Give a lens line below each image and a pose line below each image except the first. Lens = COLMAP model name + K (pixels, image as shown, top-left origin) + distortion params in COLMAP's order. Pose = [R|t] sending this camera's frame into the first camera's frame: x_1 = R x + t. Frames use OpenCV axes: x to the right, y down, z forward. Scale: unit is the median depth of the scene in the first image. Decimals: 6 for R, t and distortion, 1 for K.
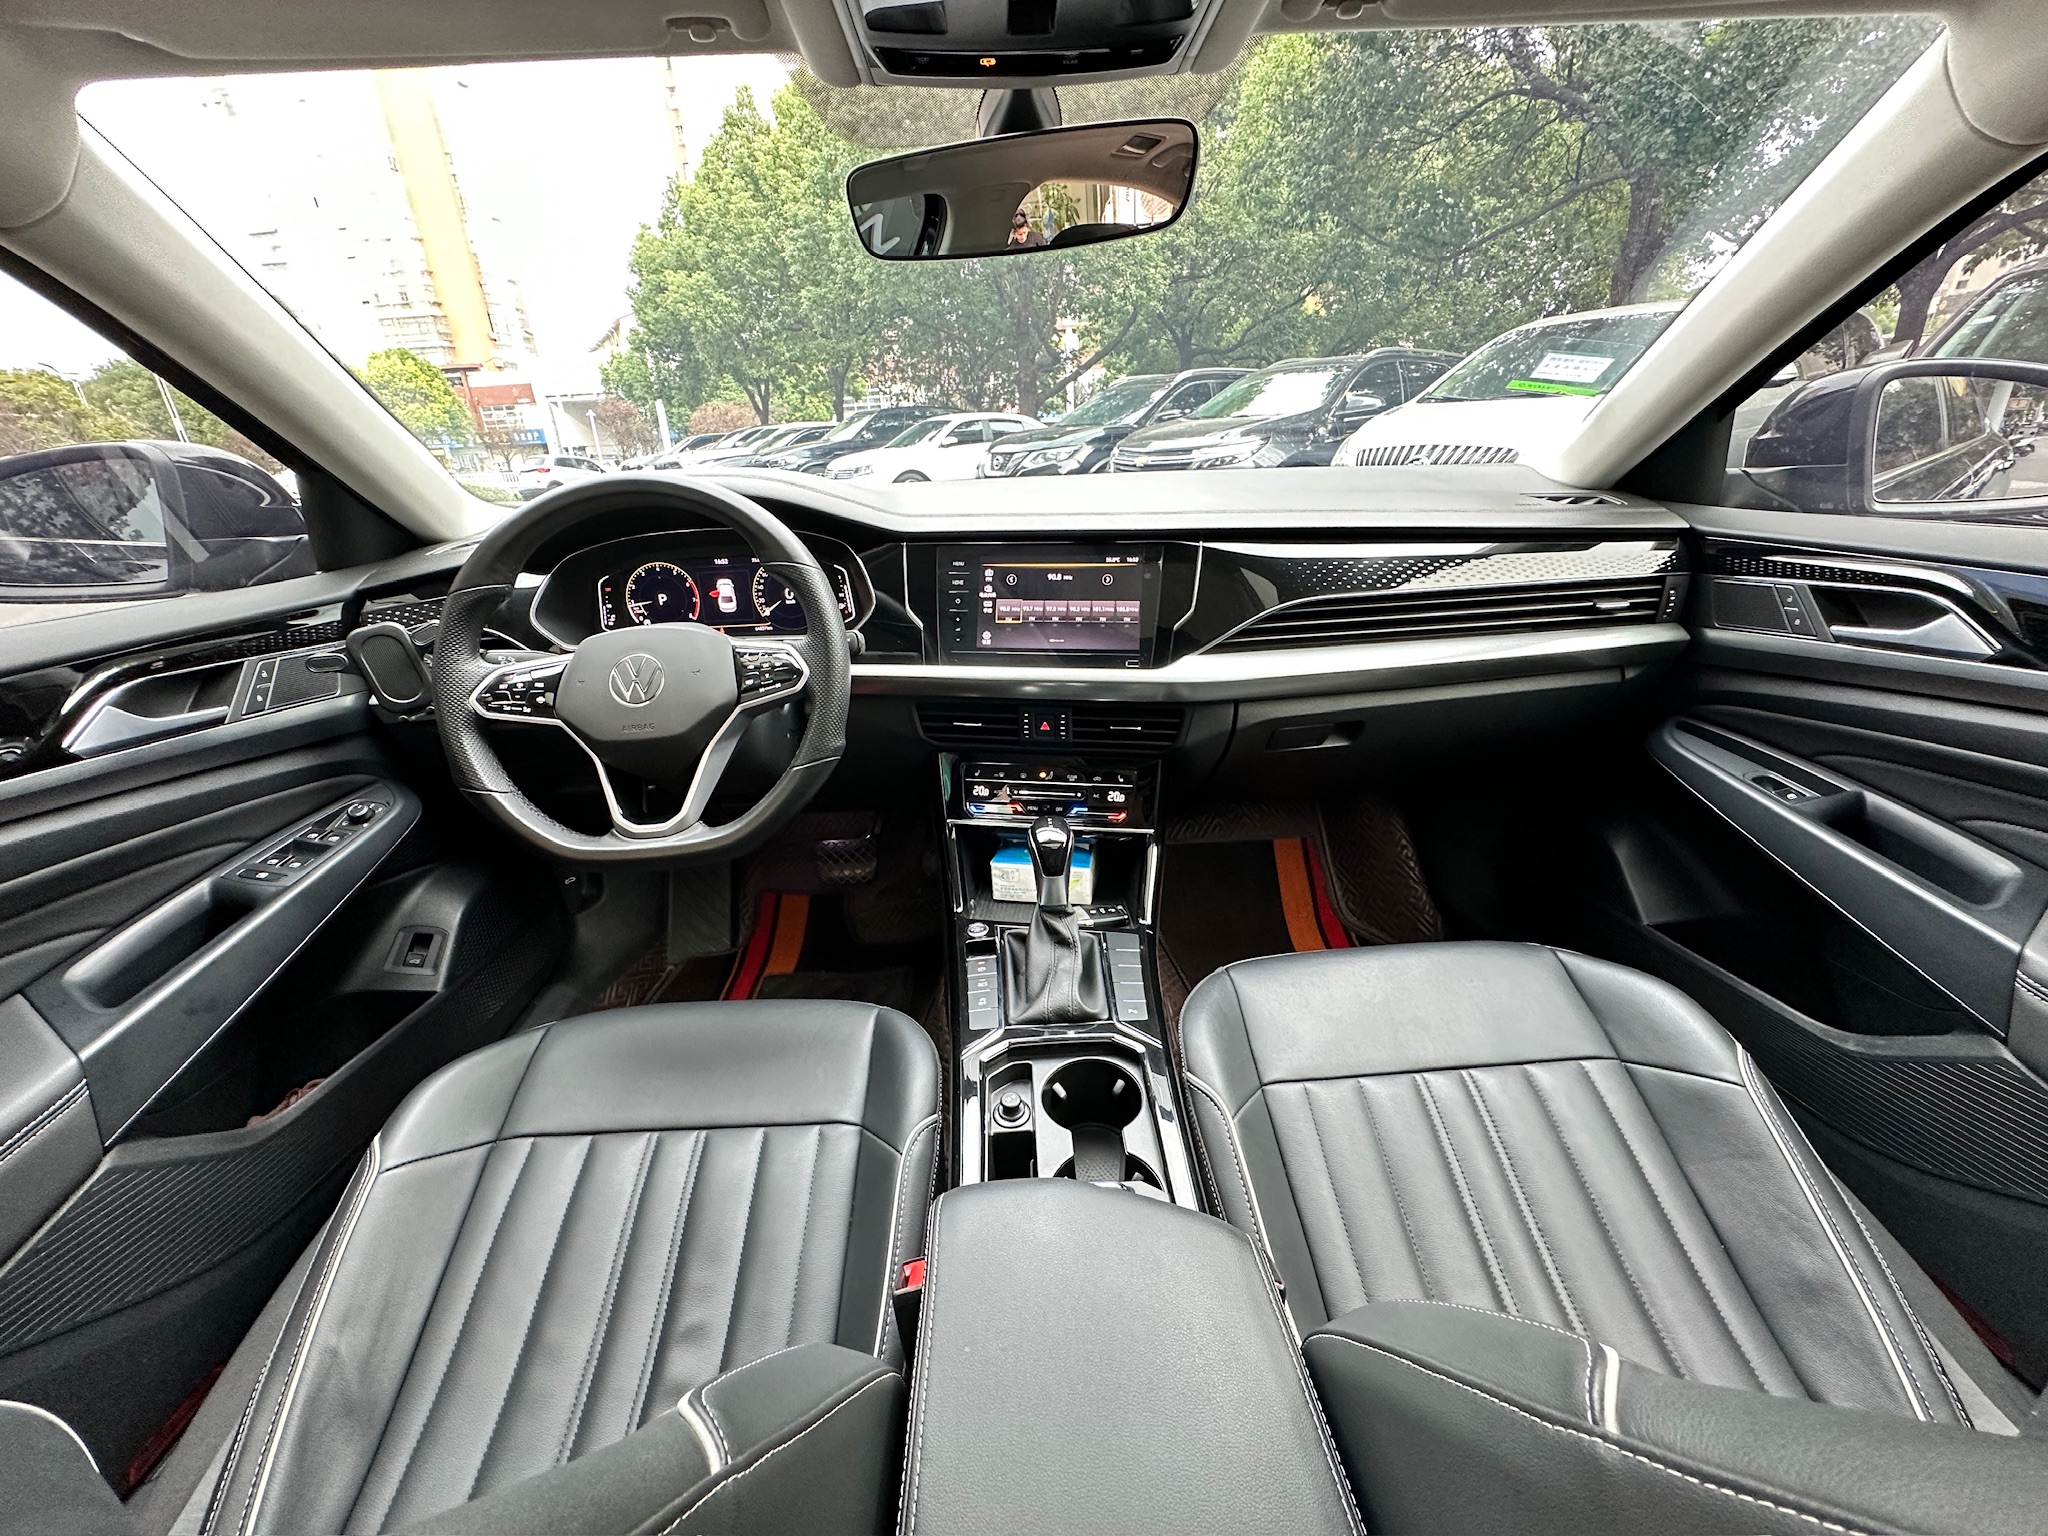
lens RADIAL K [[821.5, 0, 1021.7], [0, 821.5, 767.4], [0, 0, 1]] dist [-0.003187, -0.000153]
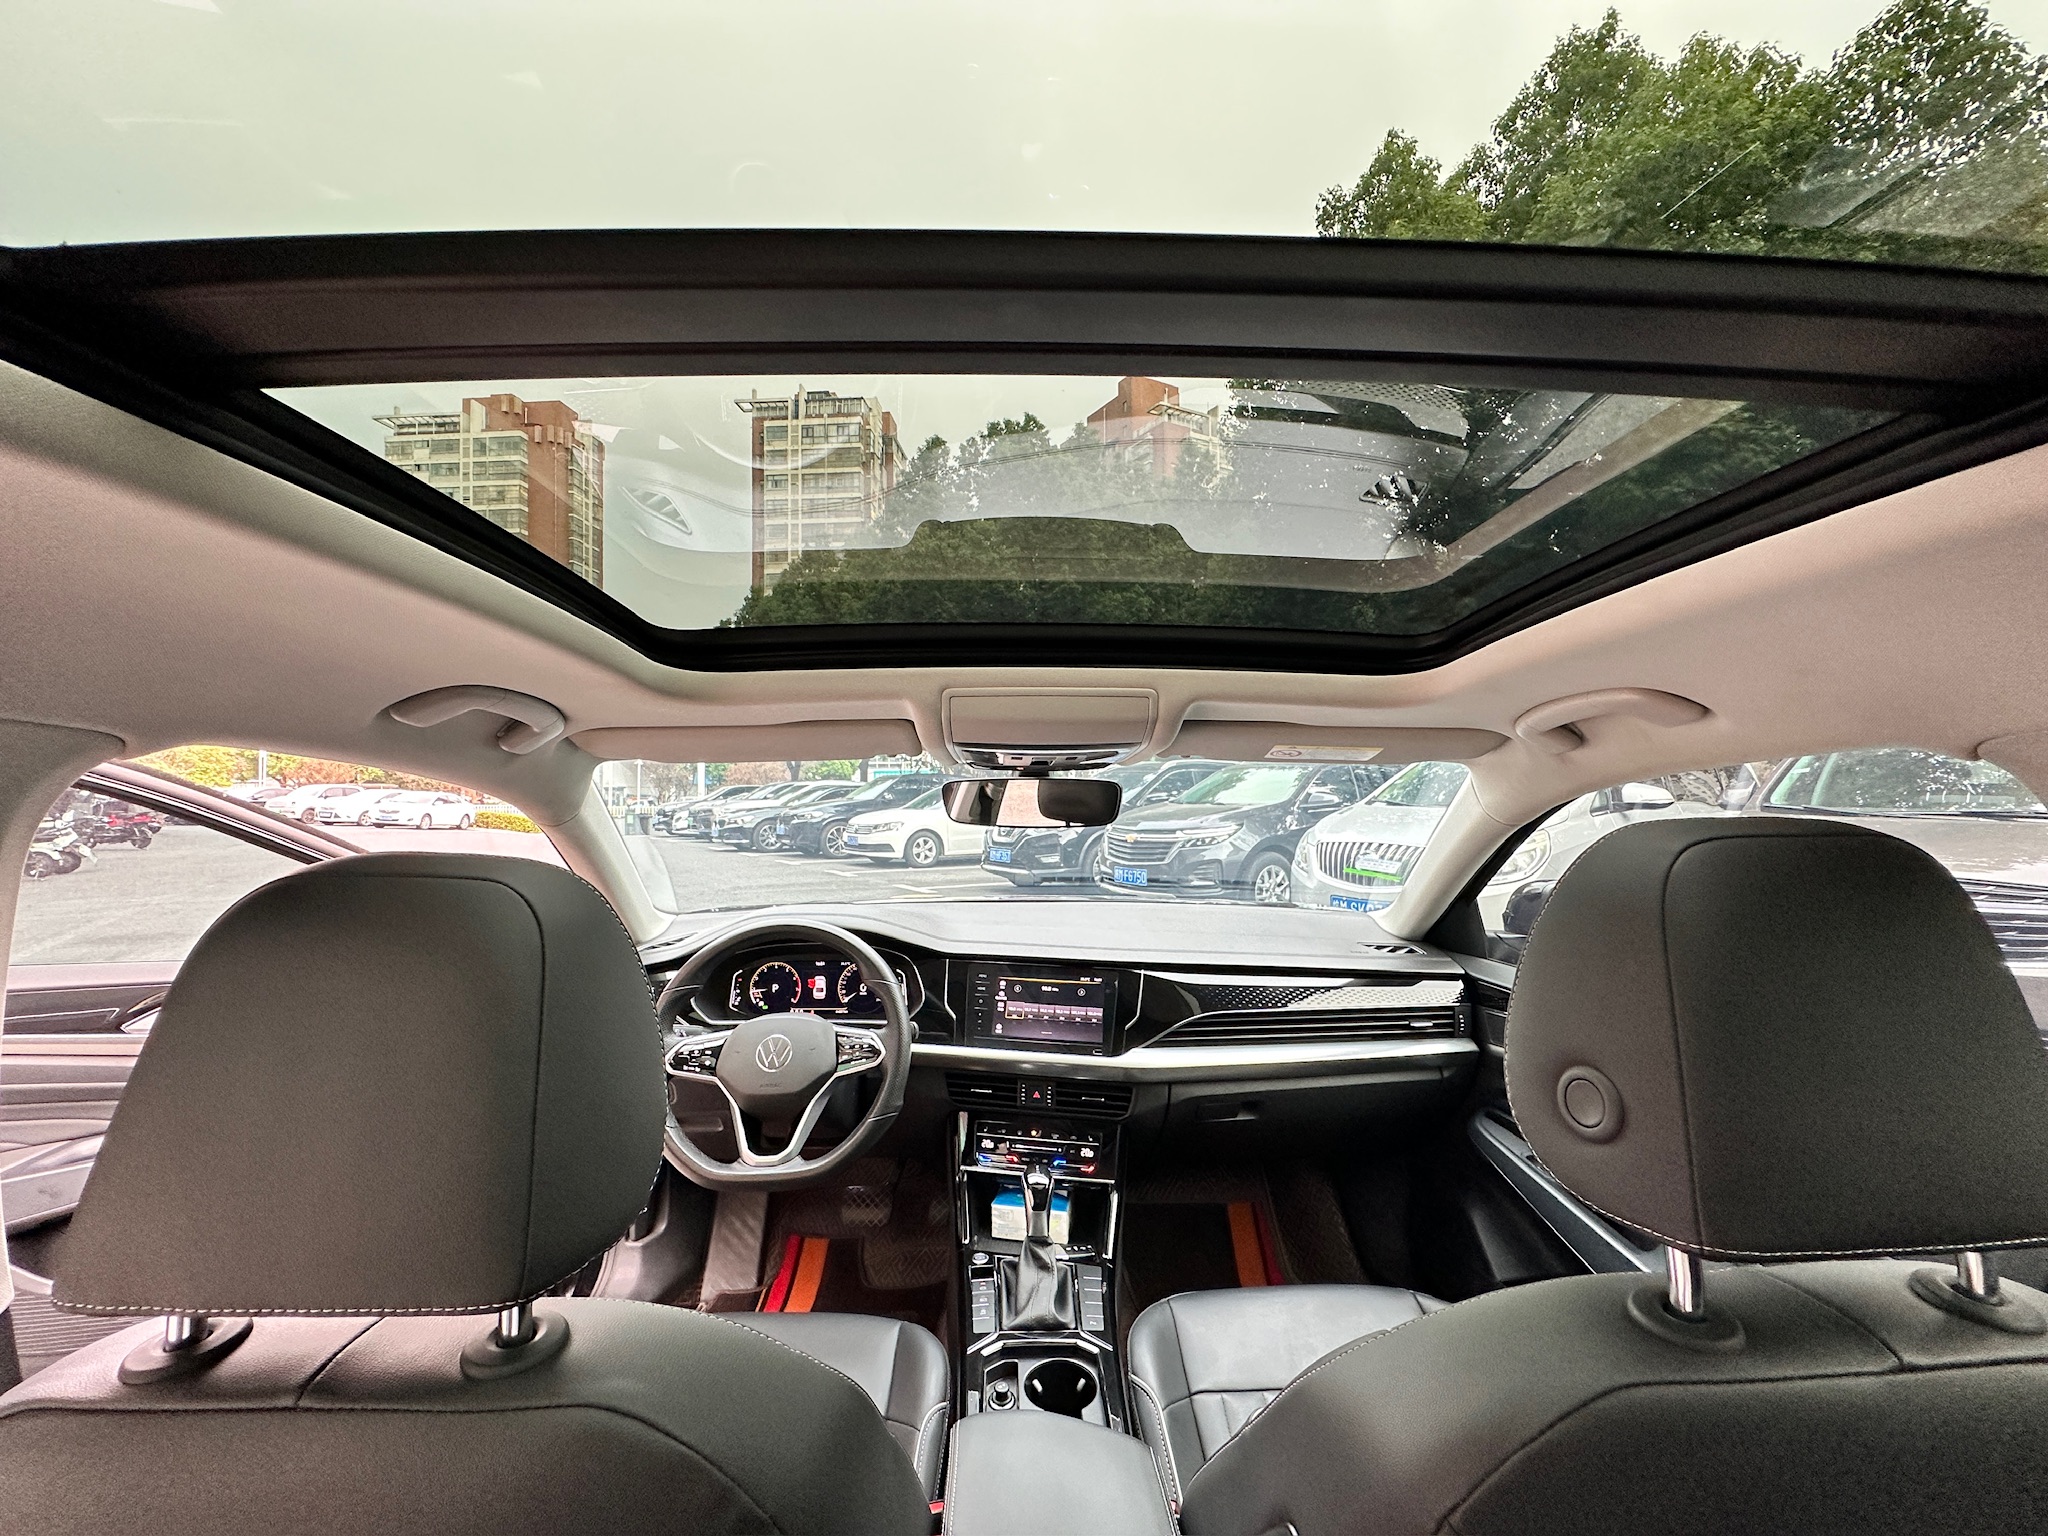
lens RADIAL K [[821.5, 0, 1021.7], [0, 821.5, 767.4], [0, 0, 1]] dist [-0.003187, -0.000153]
pose [[0.999082, 0.042094, -0.007943, -0.009995], [-0.041719, 0.914041, -0.403470, 0.005924], [-0.009723, 0.403431, 0.914958, -0.533331]]
